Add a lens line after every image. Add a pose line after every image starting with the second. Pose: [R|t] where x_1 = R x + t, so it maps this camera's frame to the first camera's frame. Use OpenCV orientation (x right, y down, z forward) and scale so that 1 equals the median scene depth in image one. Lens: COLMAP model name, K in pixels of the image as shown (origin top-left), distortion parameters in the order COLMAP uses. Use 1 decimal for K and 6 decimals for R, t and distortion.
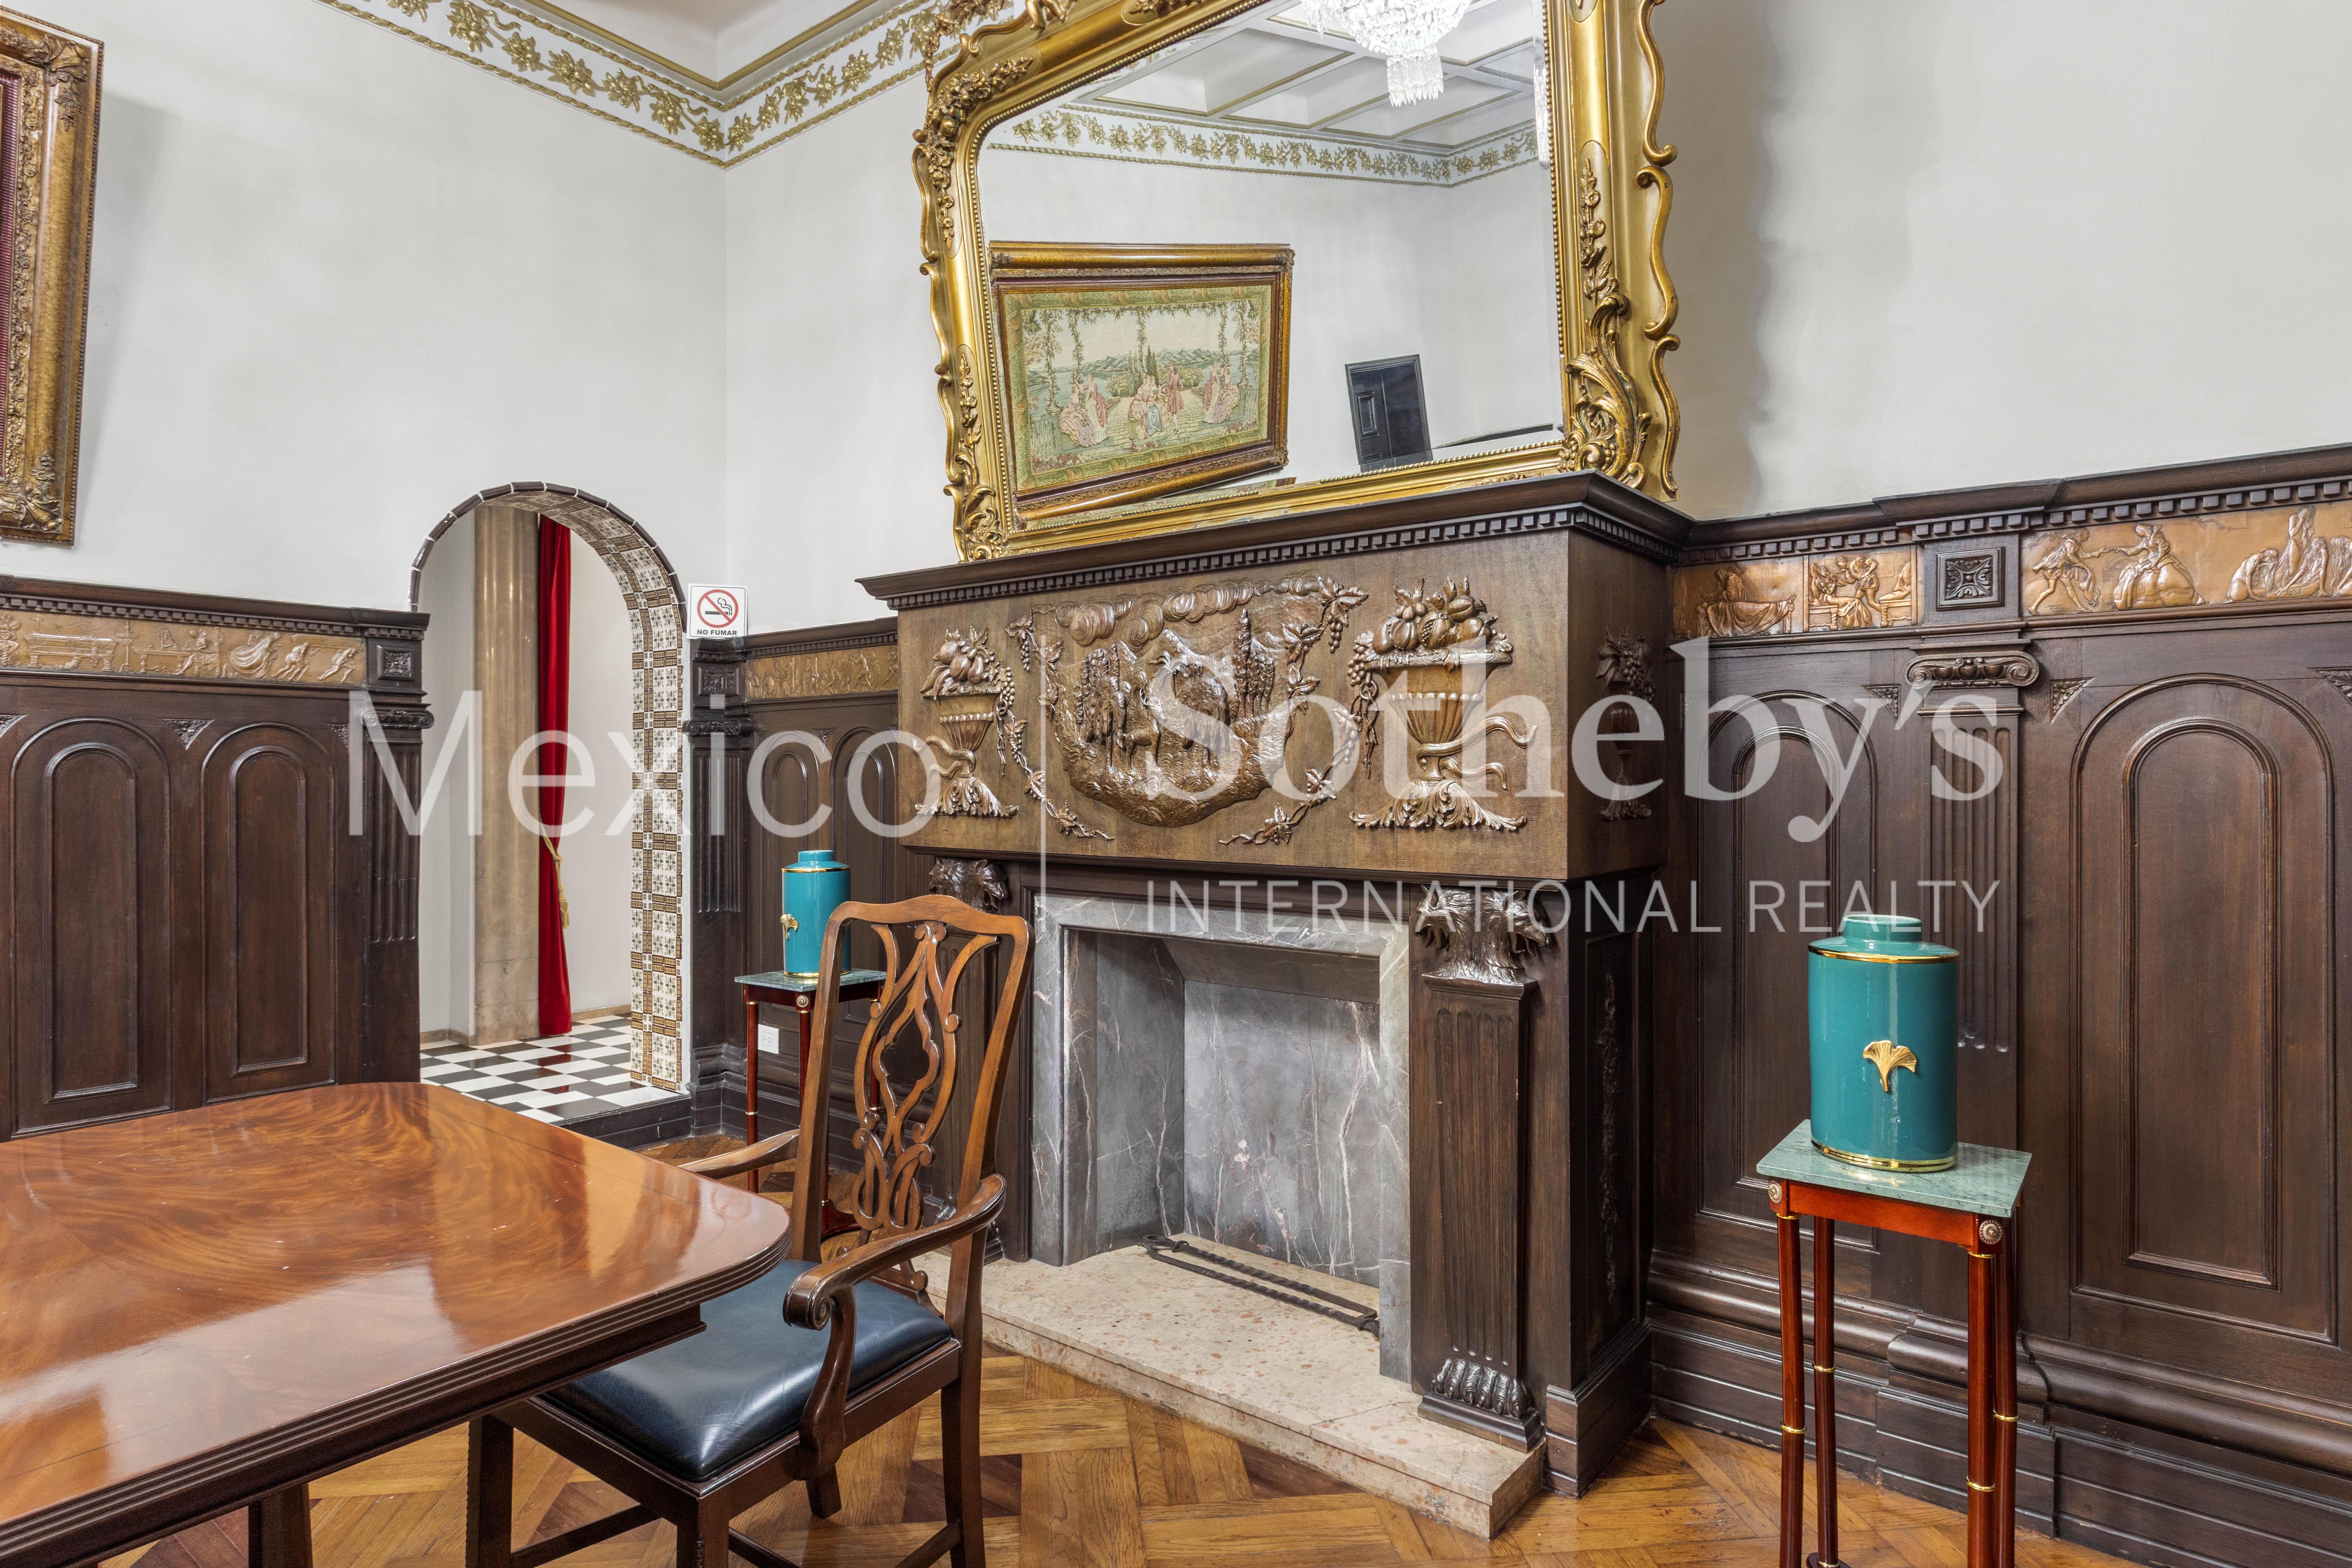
lens RADIAL K [[1291.6, 0, 1171.6], [0, 1291.6, 779.2], [0, 0, 1]] dist [0.008903, -0.002584]
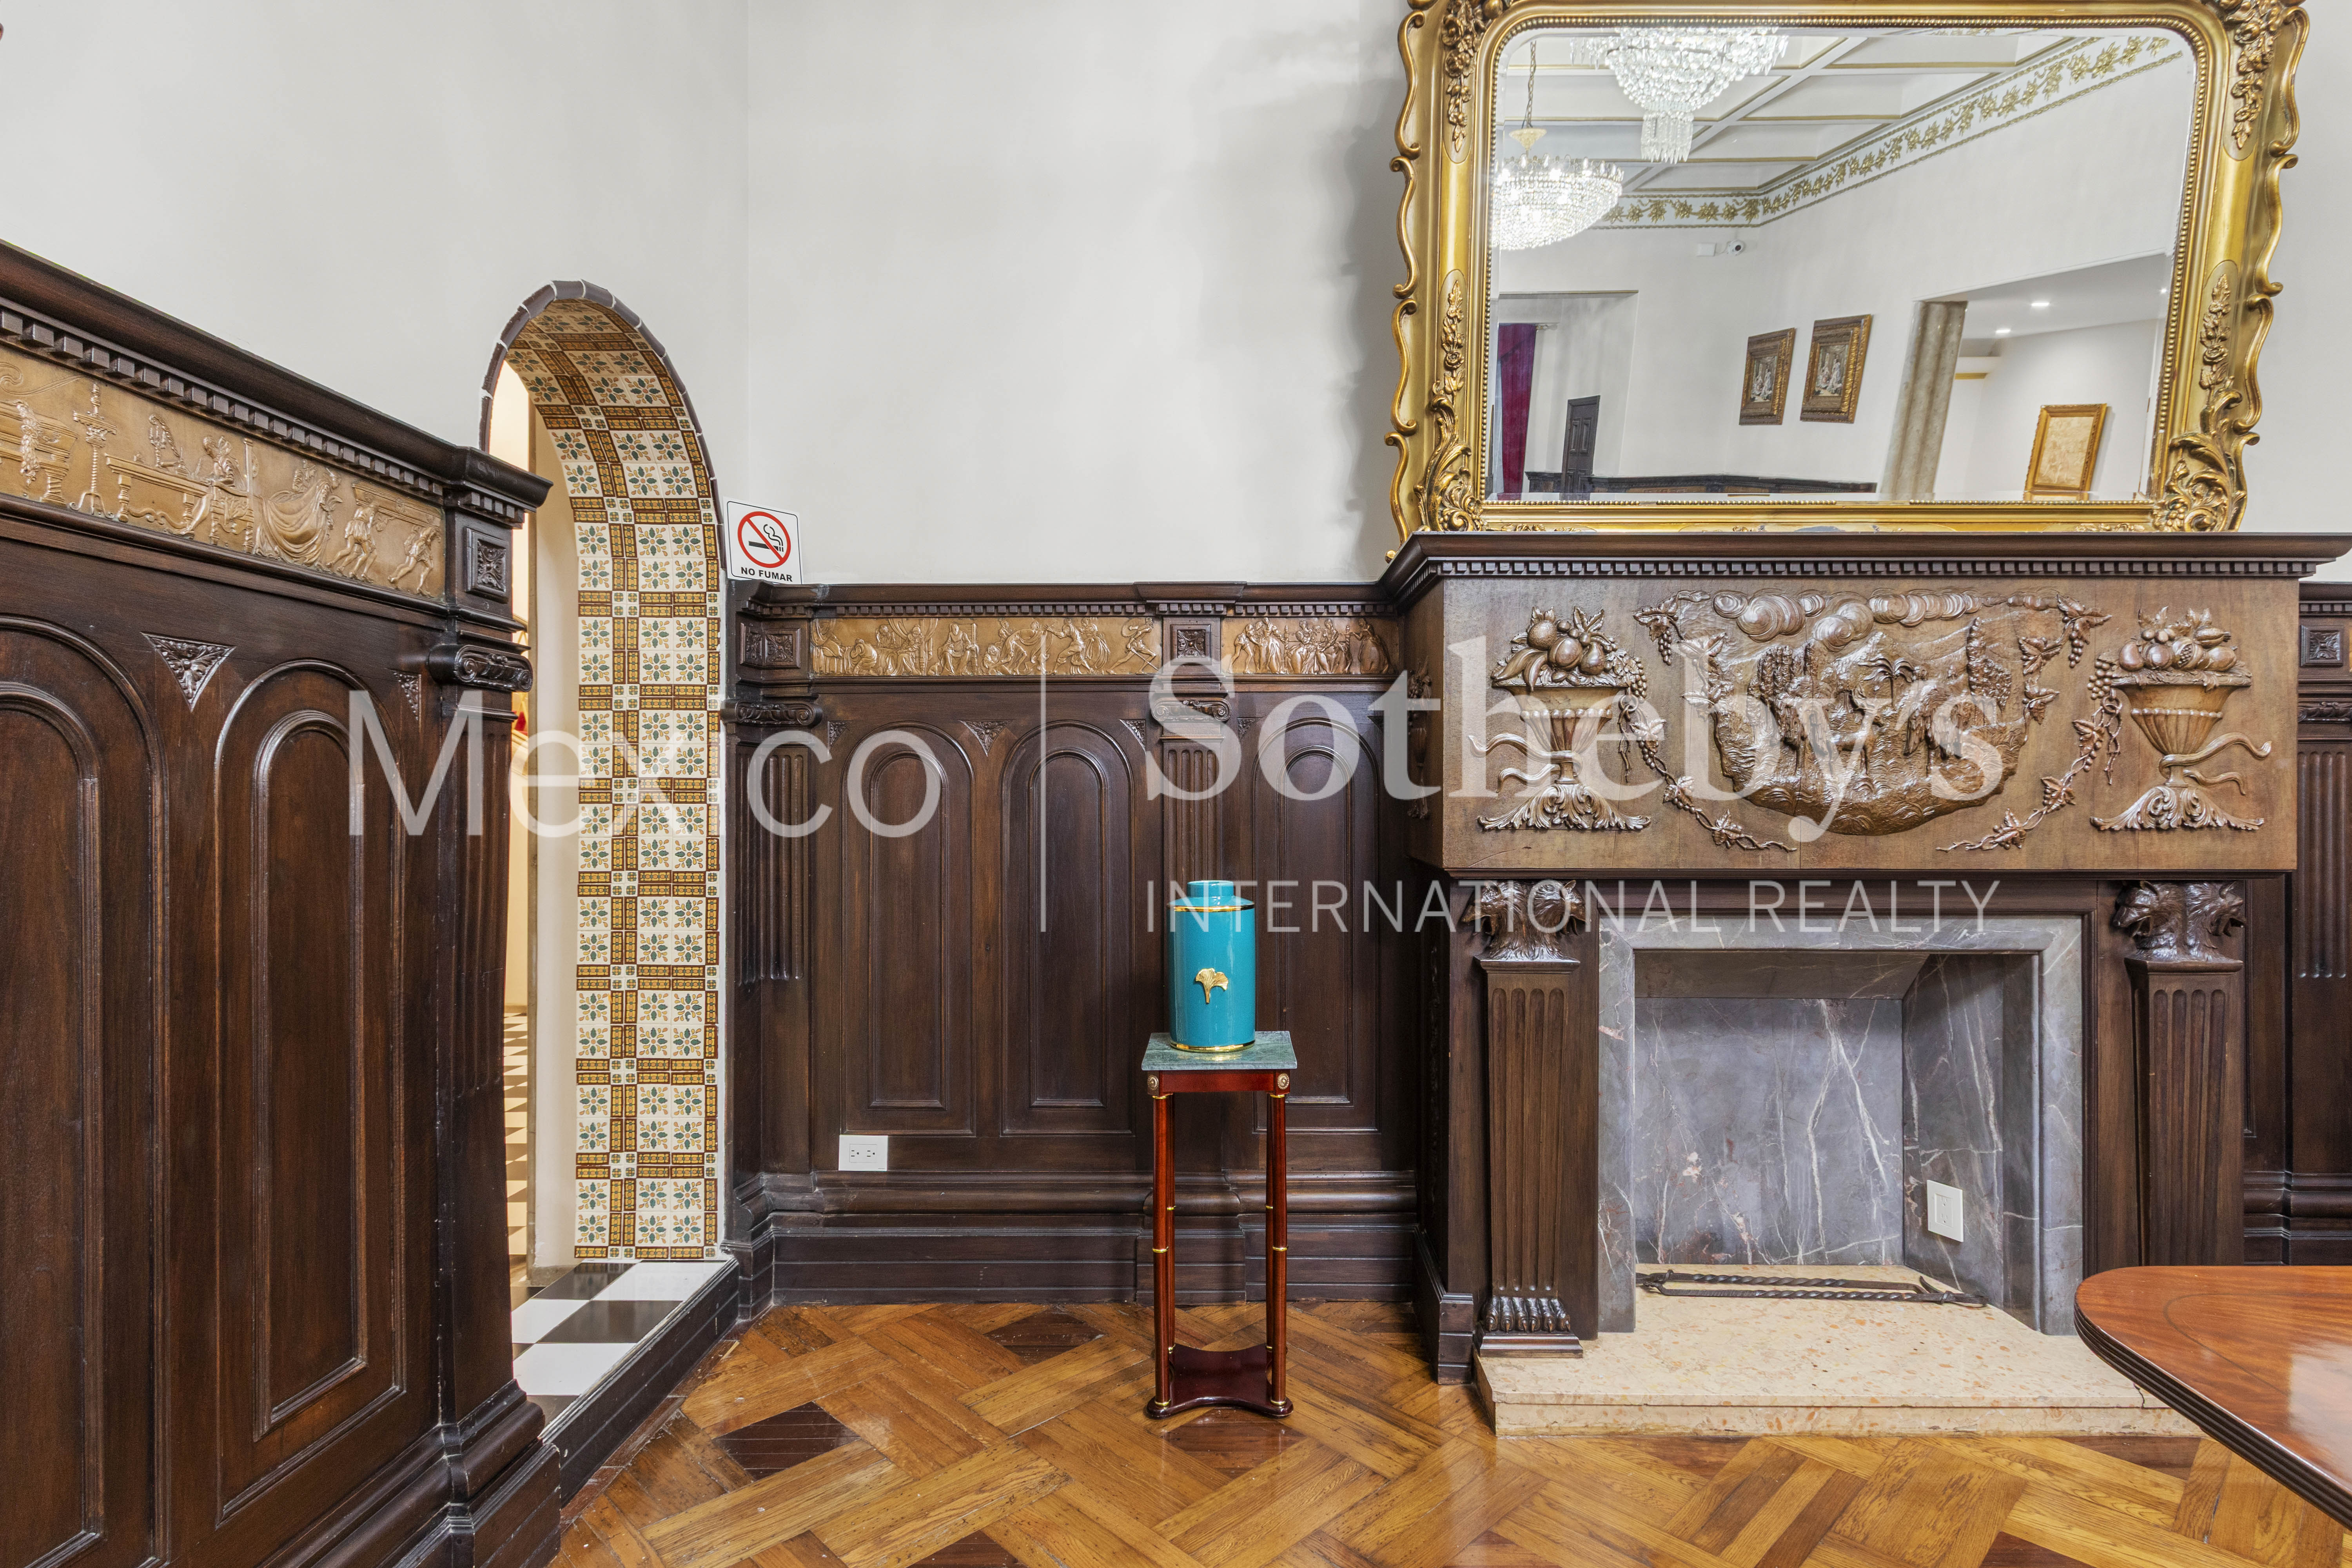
lens RADIAL K [[1183.1, 0, 1234.4], [0, 1183.1, 791.1], [0, 0, 1]] dist [0.009514, -0.000472]
pose [[0.783290, 0.002304, 0.621652, -0.661874], [0.000453, 0.999991, -0.004276, 0.005086], [-0.621656, 0.003631, 0.783282, 0.427300]]
